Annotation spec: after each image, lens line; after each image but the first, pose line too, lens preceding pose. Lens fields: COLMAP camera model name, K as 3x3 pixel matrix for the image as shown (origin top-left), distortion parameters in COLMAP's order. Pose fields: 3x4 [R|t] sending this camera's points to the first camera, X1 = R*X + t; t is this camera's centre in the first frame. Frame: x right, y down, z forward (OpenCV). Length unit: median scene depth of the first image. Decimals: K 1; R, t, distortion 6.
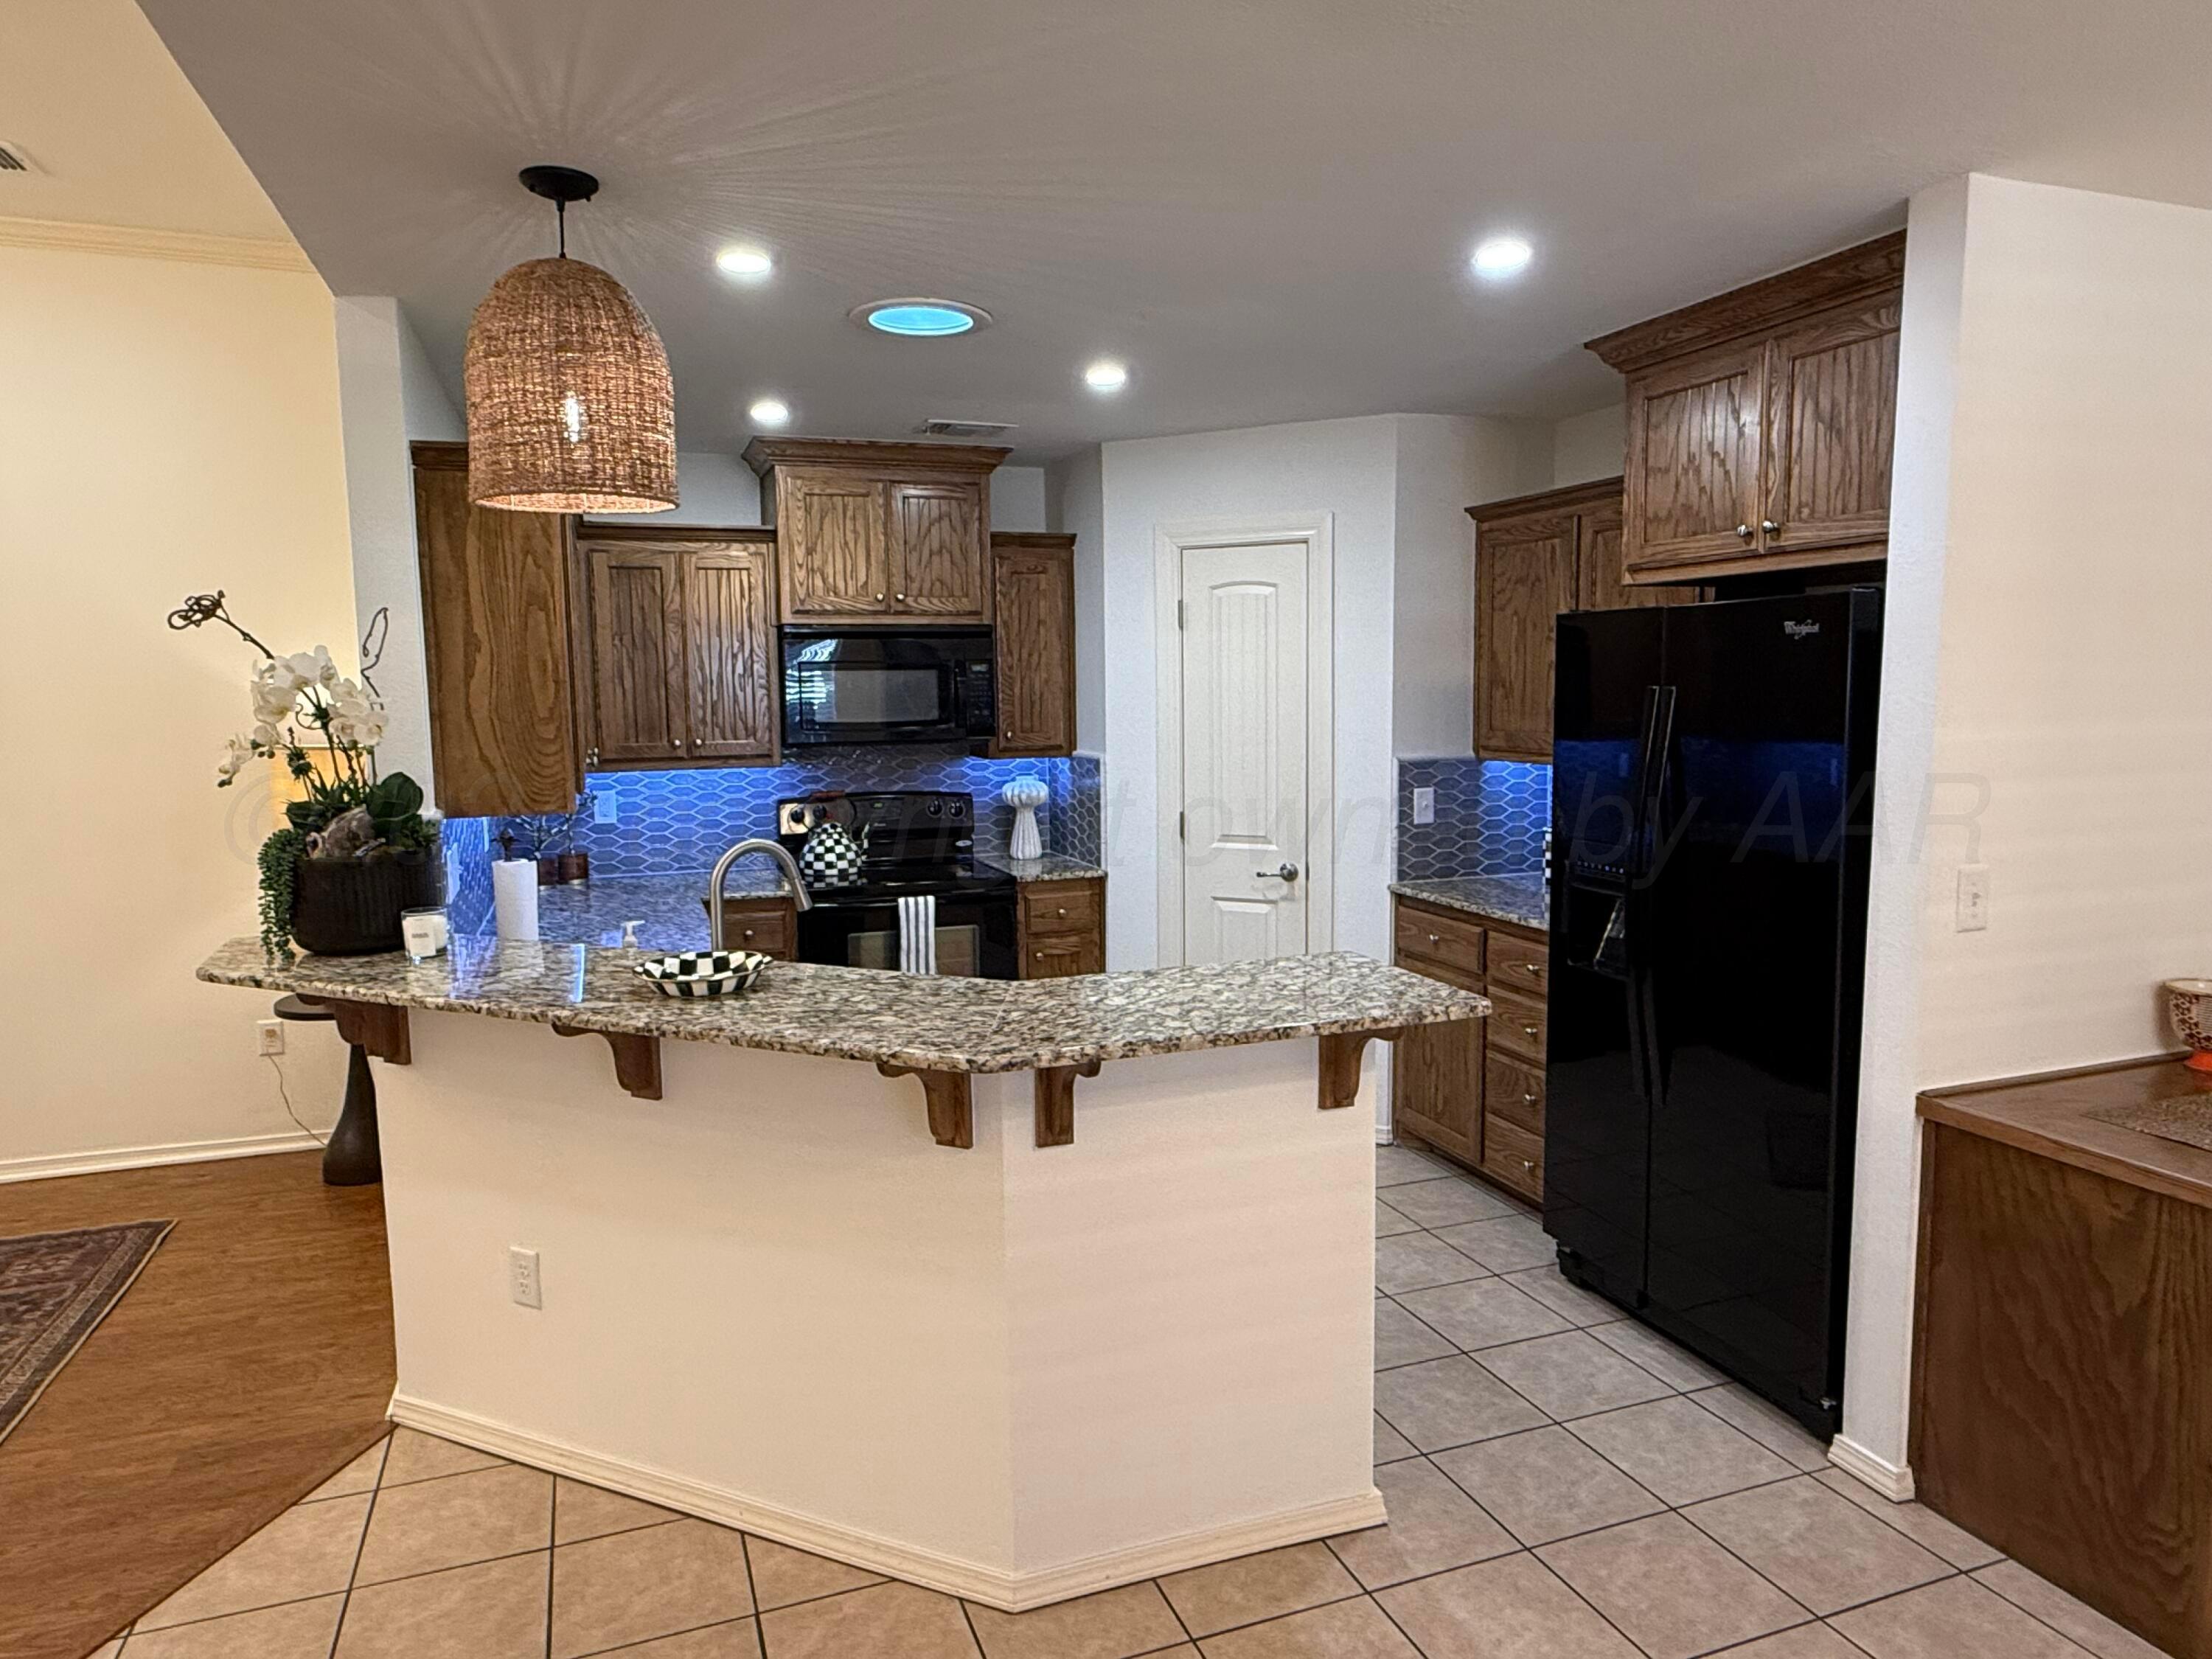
lens RADIAL K [[1391.9, 0, 1104.5], [0, 1391.9, 831.3], [0, 0, 1]] dist [0.001063, 0.006729]
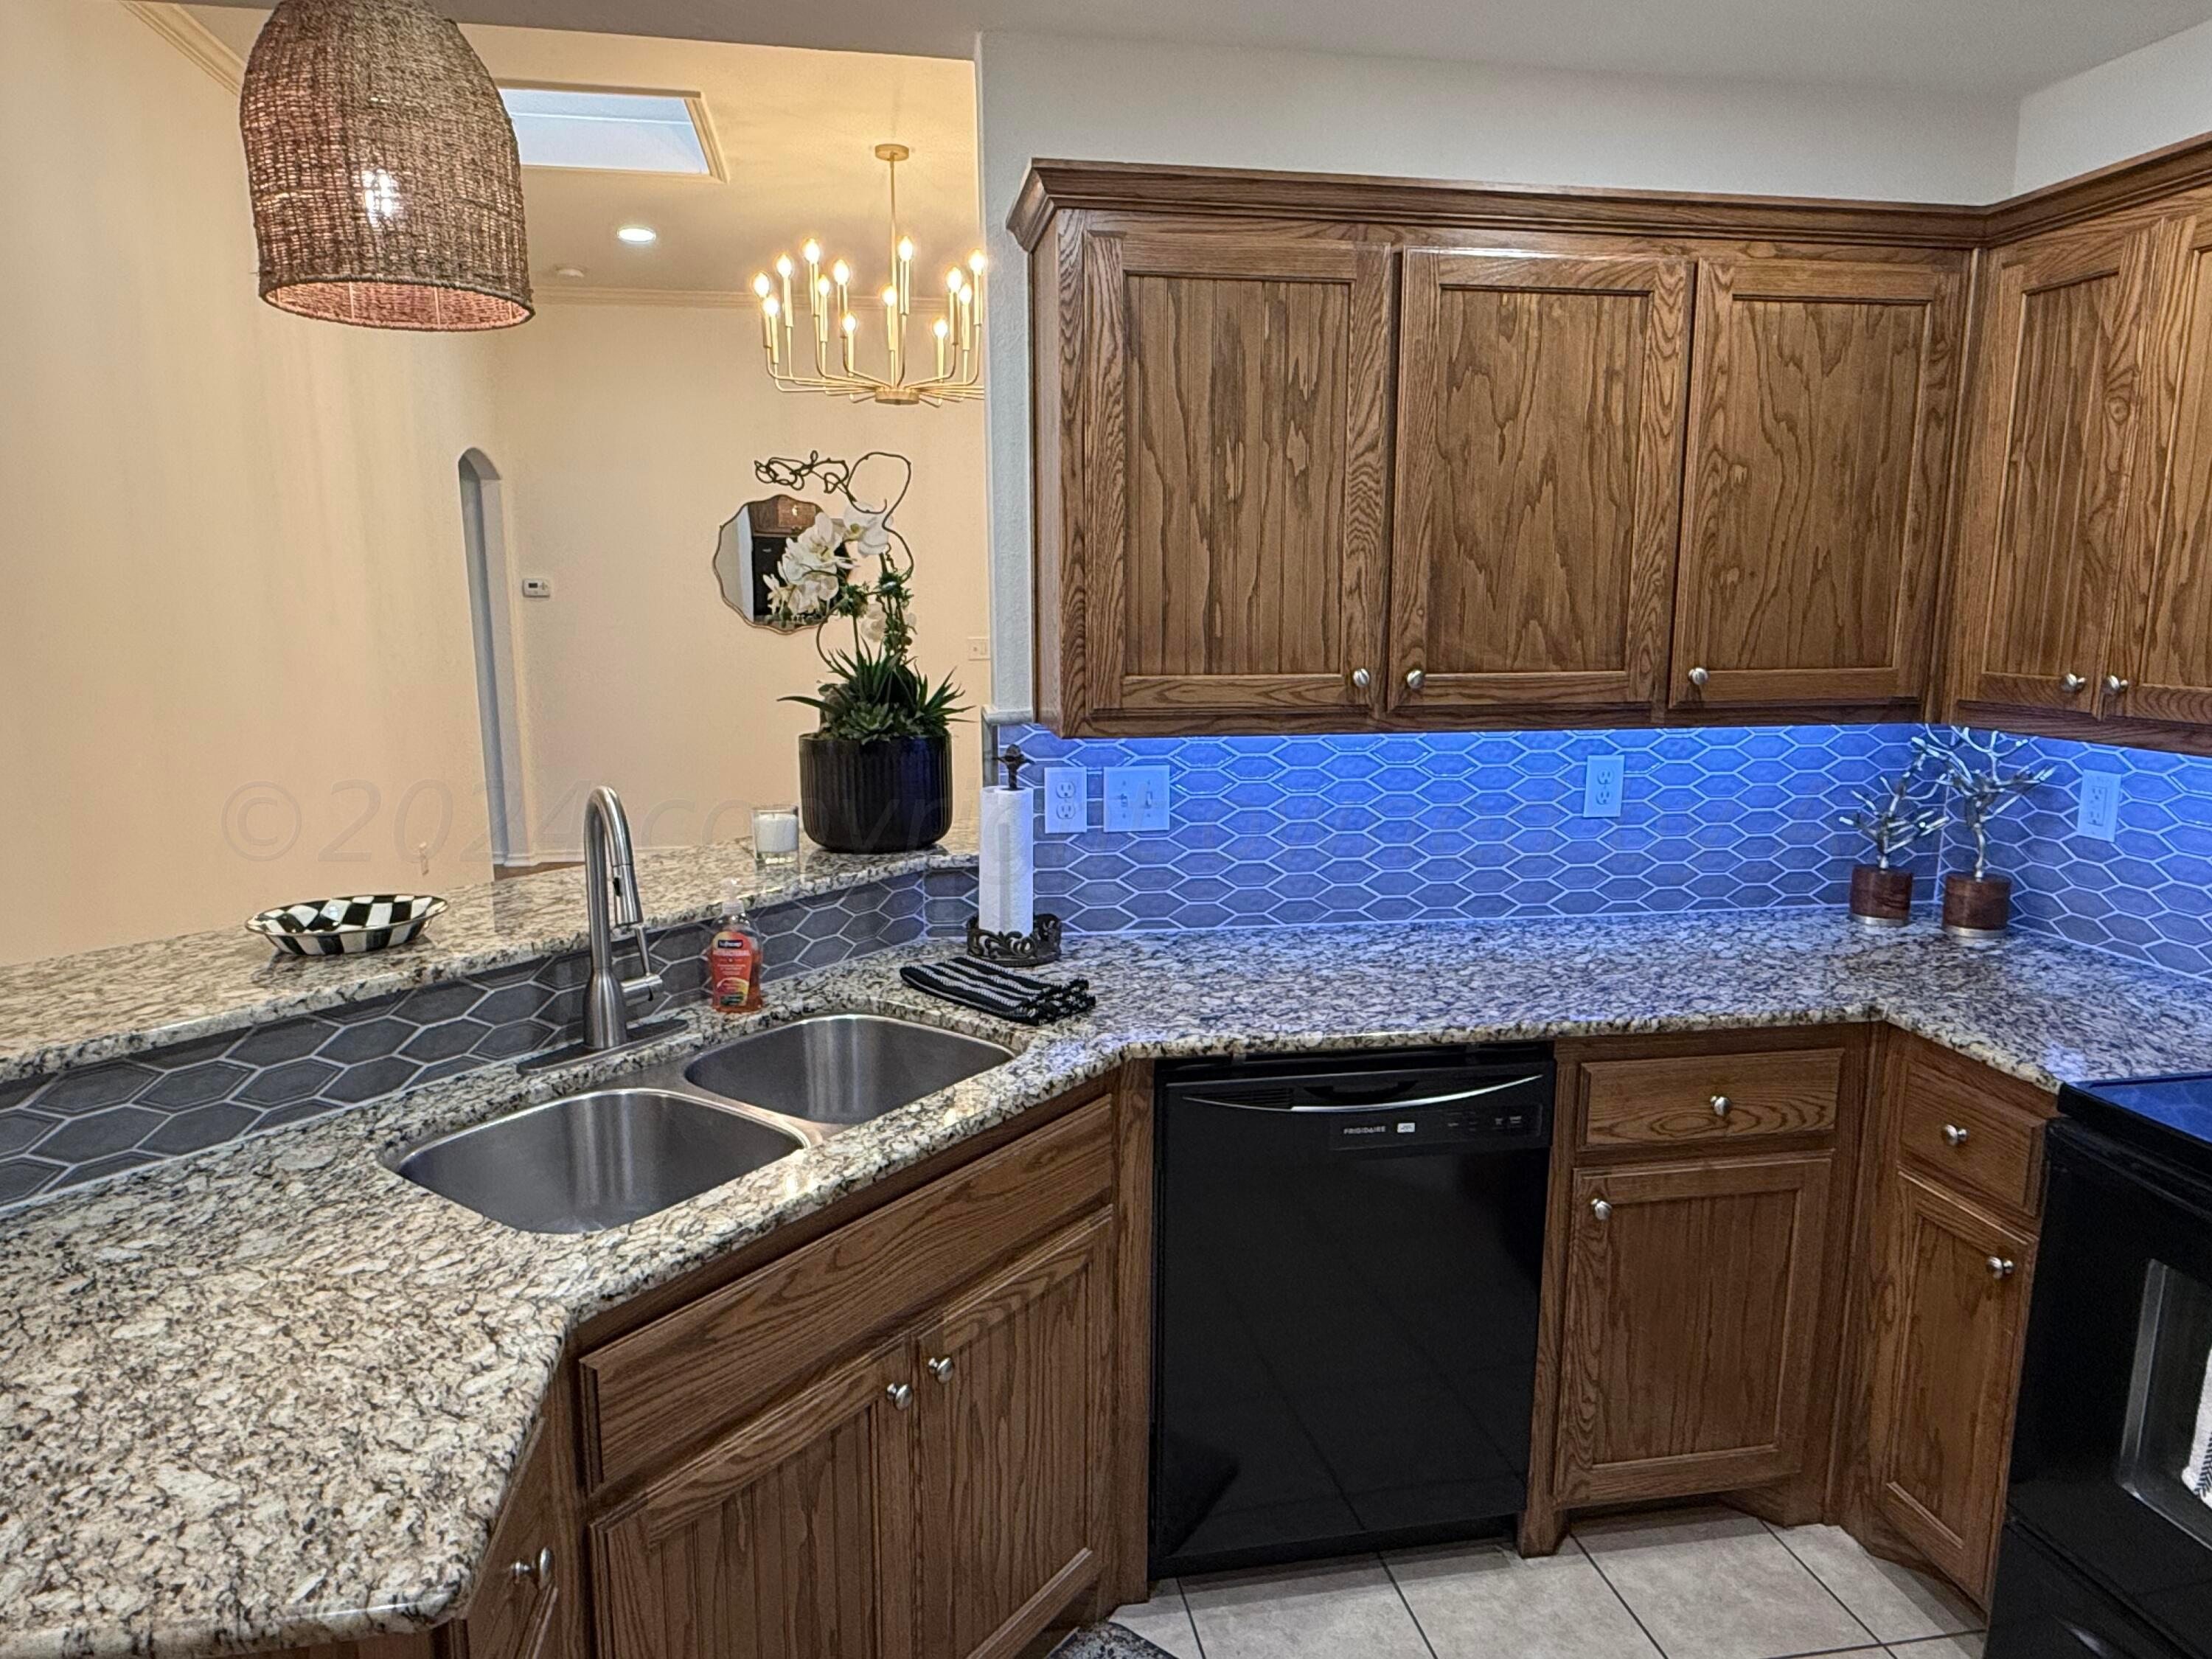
lens RADIAL K [[1391.9, 0, 1087.8], [0, 1391.9, 831.2], [0, 0, 1]] dist [0.001063, 0.006729]
pose [[-0.182446, 0.182065, -0.966212, 0.181489], [-0.106165, 0.973312, 0.203450, -0.072108], [0.977467, 0.139697, -0.158248, 0.756095]]
